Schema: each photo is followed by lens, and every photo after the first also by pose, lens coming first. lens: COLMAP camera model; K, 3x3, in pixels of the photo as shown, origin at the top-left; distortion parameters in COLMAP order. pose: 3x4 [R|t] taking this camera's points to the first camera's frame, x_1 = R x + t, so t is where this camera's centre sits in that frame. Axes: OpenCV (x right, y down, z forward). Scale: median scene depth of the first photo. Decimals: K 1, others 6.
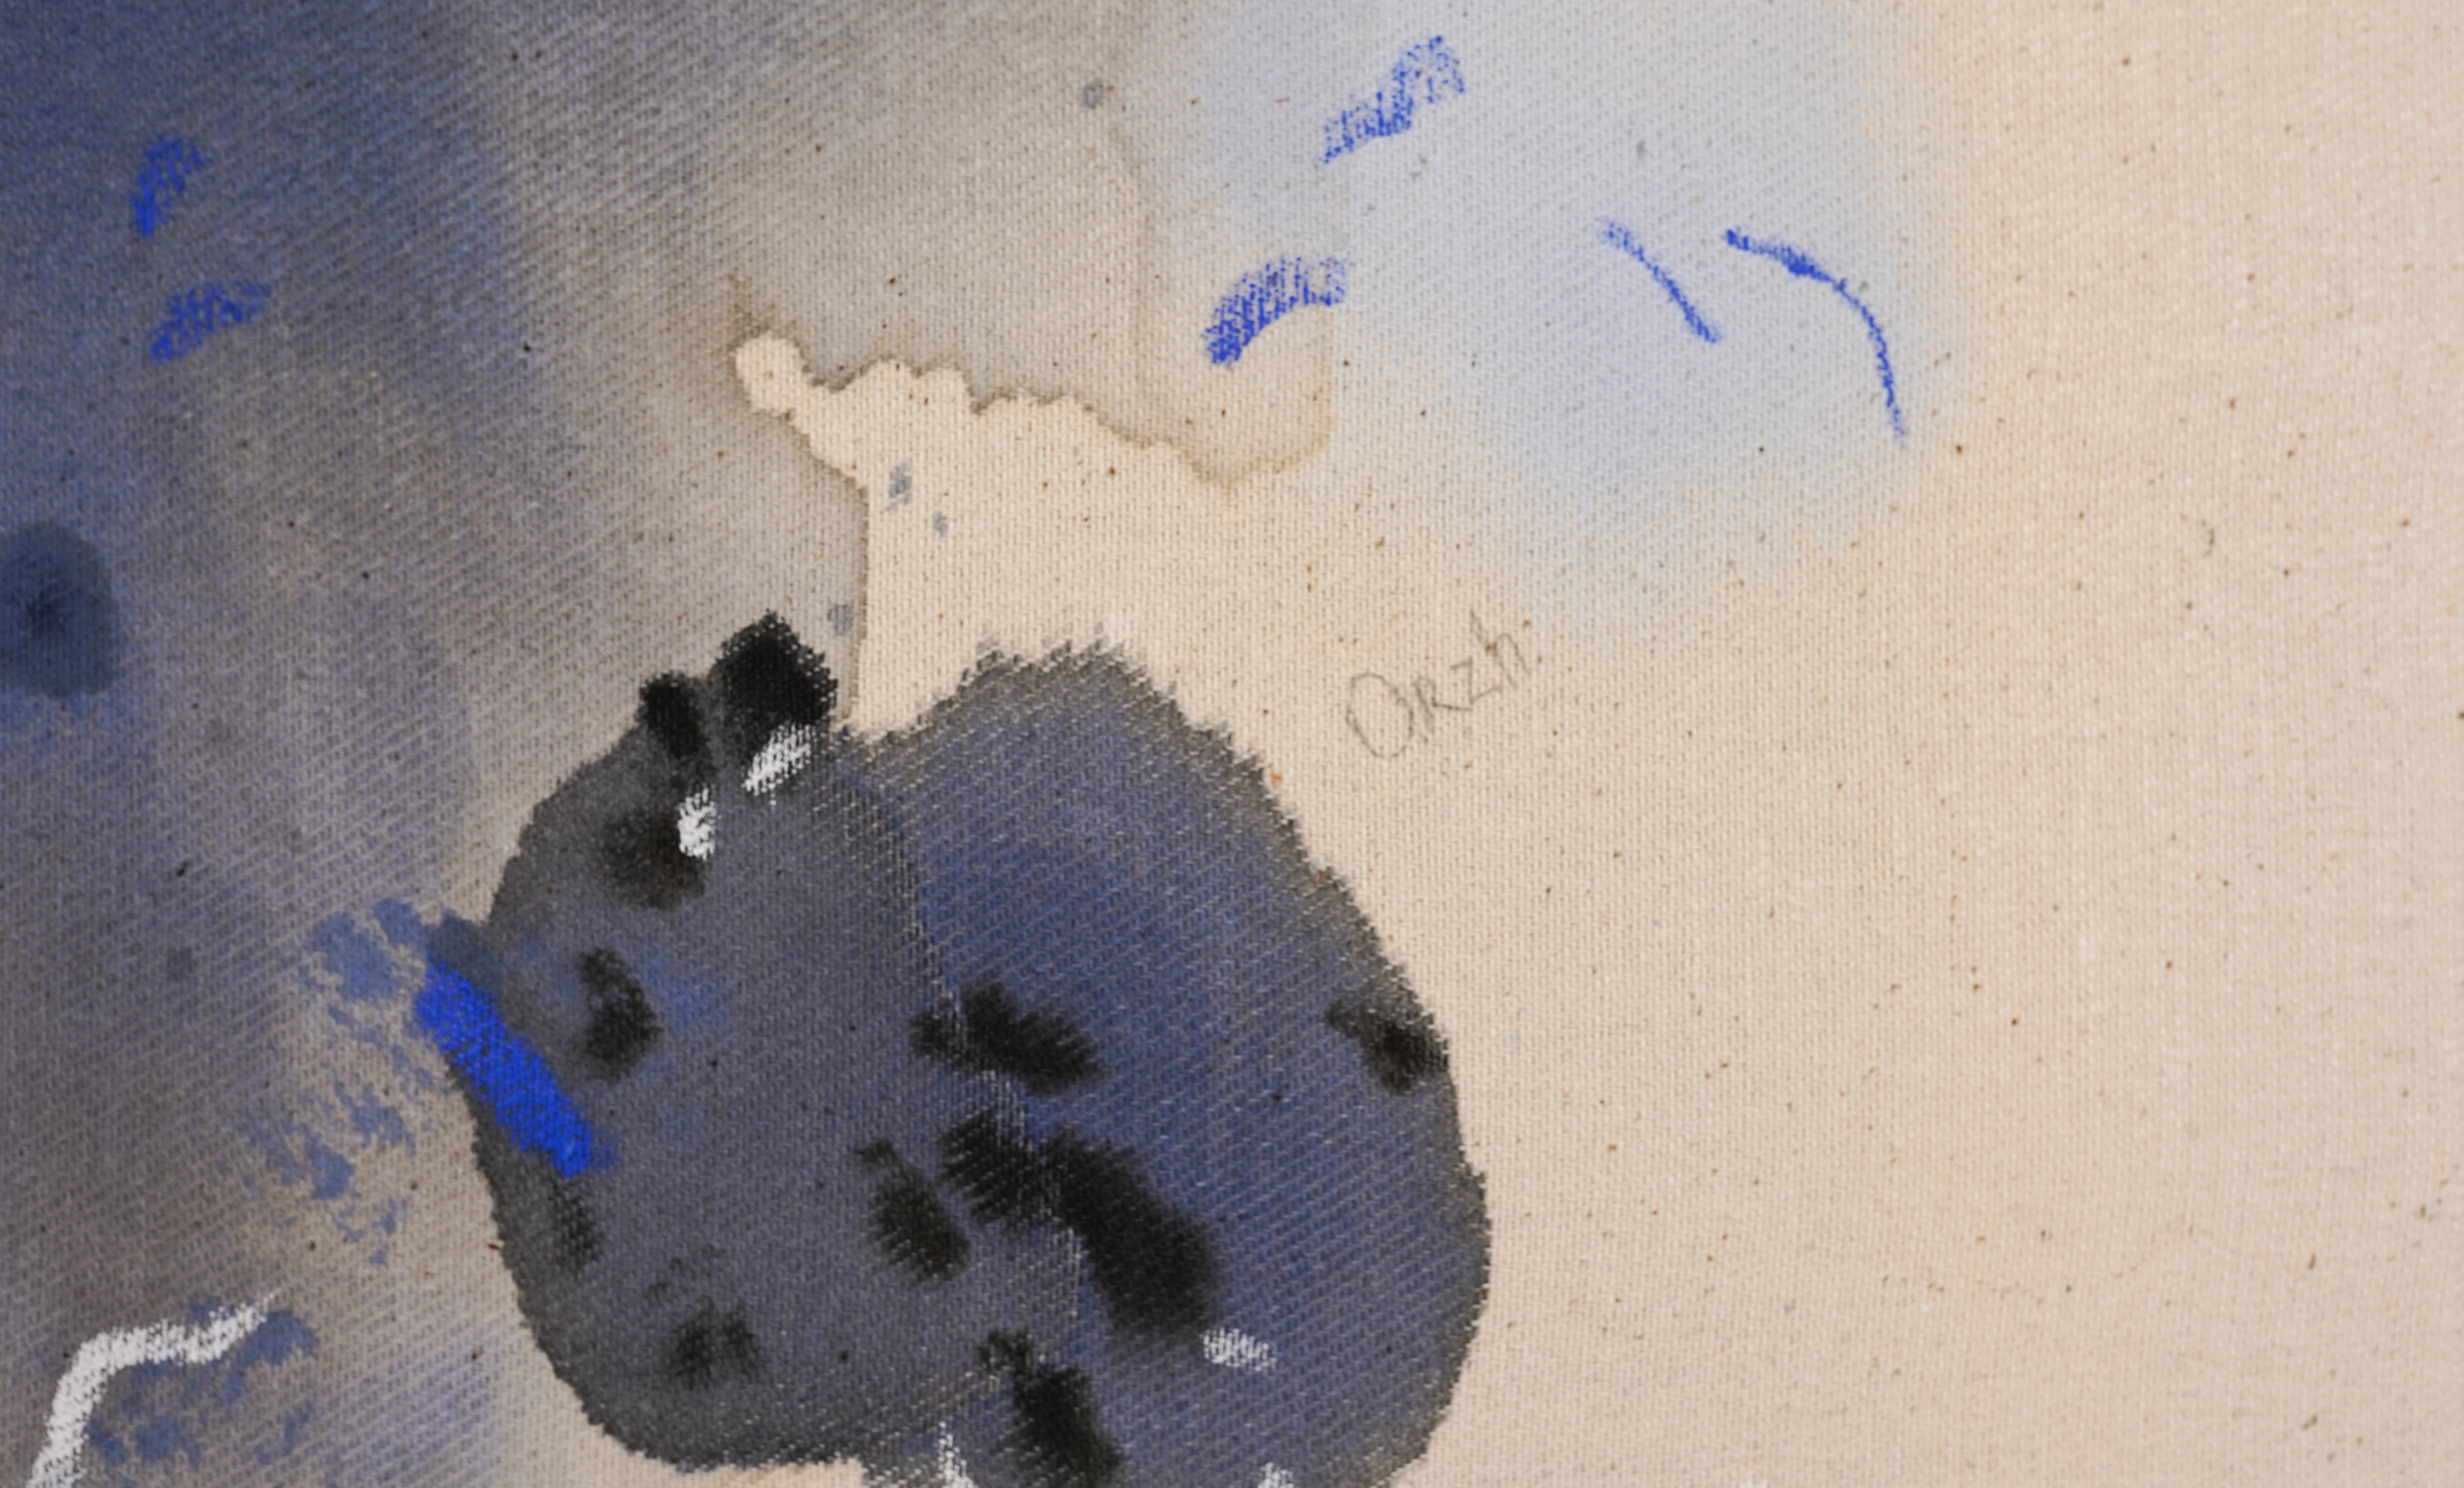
lens RADIAL K [[2463.9, 0, 1231.3], [0, 2463.9, 745.0], [0, 0, 1]] dist [-0.003470, 0.000000]
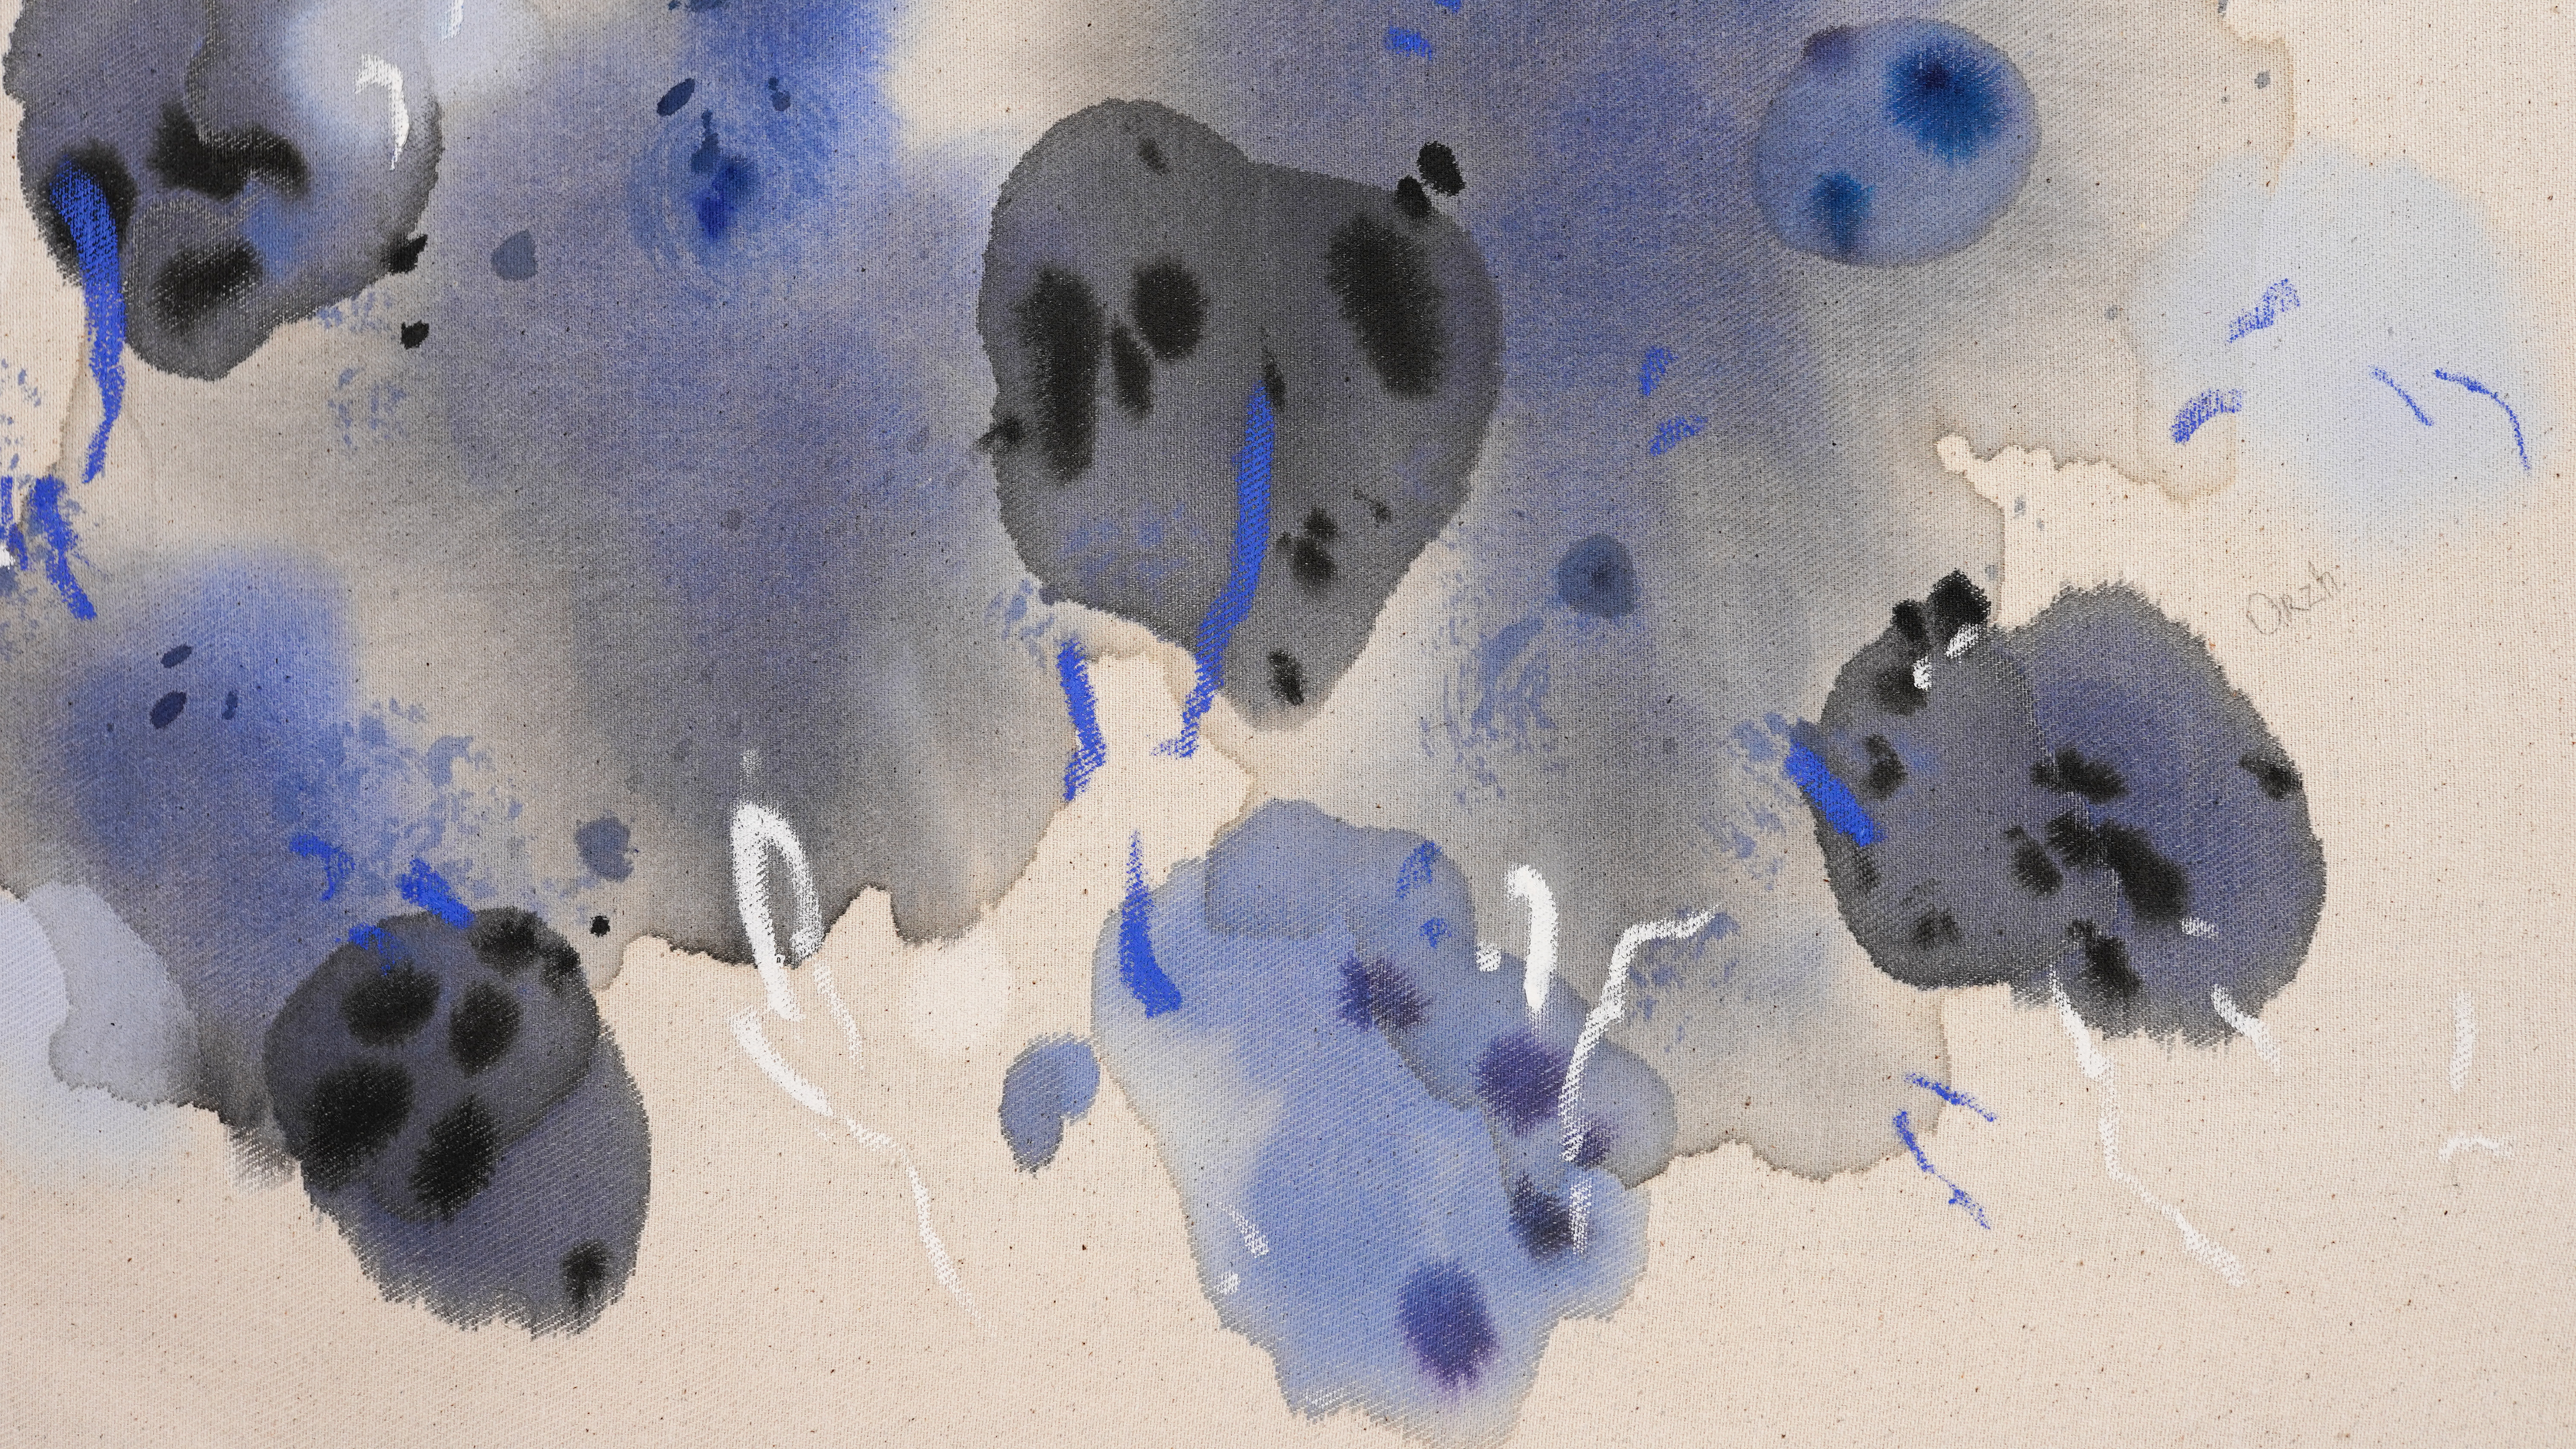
lens RADIAL K [[2691.4, 0, 1289.3], [0, 2691.4, 722.3], [0, 0, 1]] dist [-0.003977, 0.000000]
pose [[0.995077, -0.016673, -0.097692, -0.522743], [0.014511, 0.999635, -0.022808, 0.116189], [0.098037, 0.021278, 0.994955, -1.278137]]
